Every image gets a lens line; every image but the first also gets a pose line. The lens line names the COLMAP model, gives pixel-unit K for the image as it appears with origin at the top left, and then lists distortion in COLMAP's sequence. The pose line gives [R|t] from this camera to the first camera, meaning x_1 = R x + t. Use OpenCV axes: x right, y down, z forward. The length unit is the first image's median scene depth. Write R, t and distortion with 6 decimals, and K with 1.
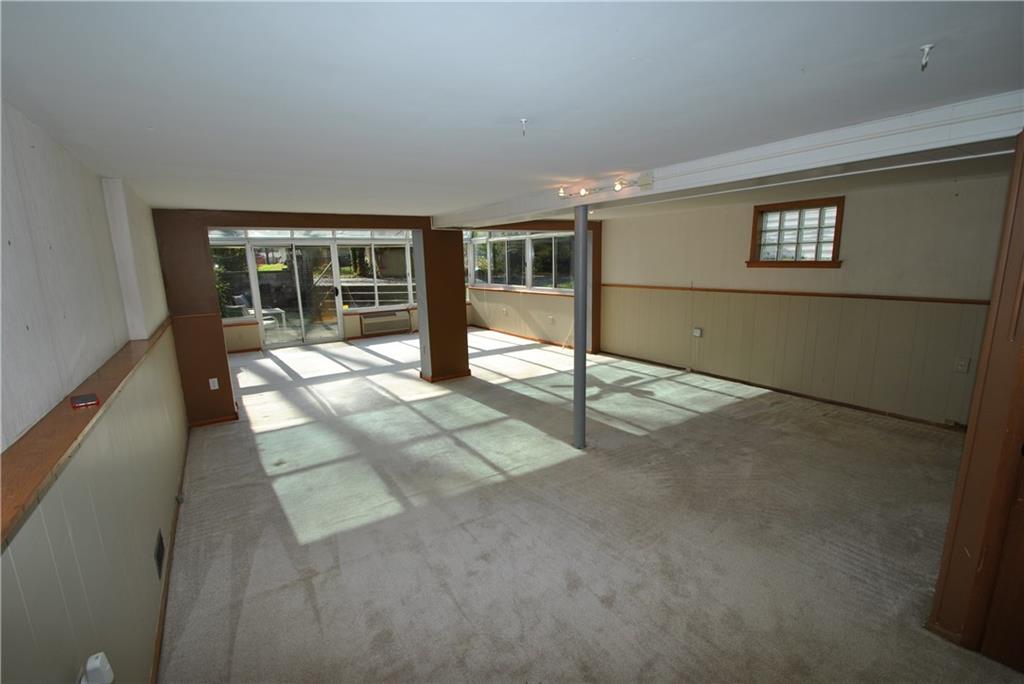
lens RADIAL K [[437.1, 0, 514.7], [0, 437.1, 348.9], [0, 0, 1]] dist [0.002974, -0.000086]
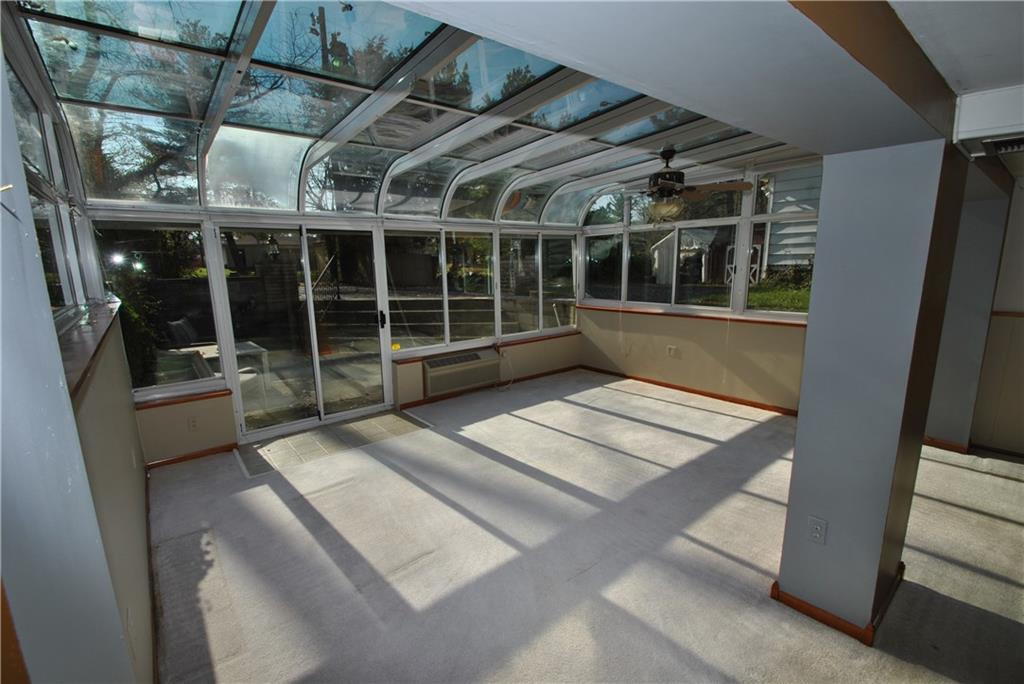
lens RADIAL K [[454.4, 0, 509.8], [0, 454.4, 349.9], [0, 0, 1]] dist [-0.000067, -0.000280]
pose [[0.995325, -0.008947, 0.096165, -0.294075], [0.010803, 0.999765, -0.018798, -0.077659], [-0.095974, 0.019749, 0.995188, 0.428762]]
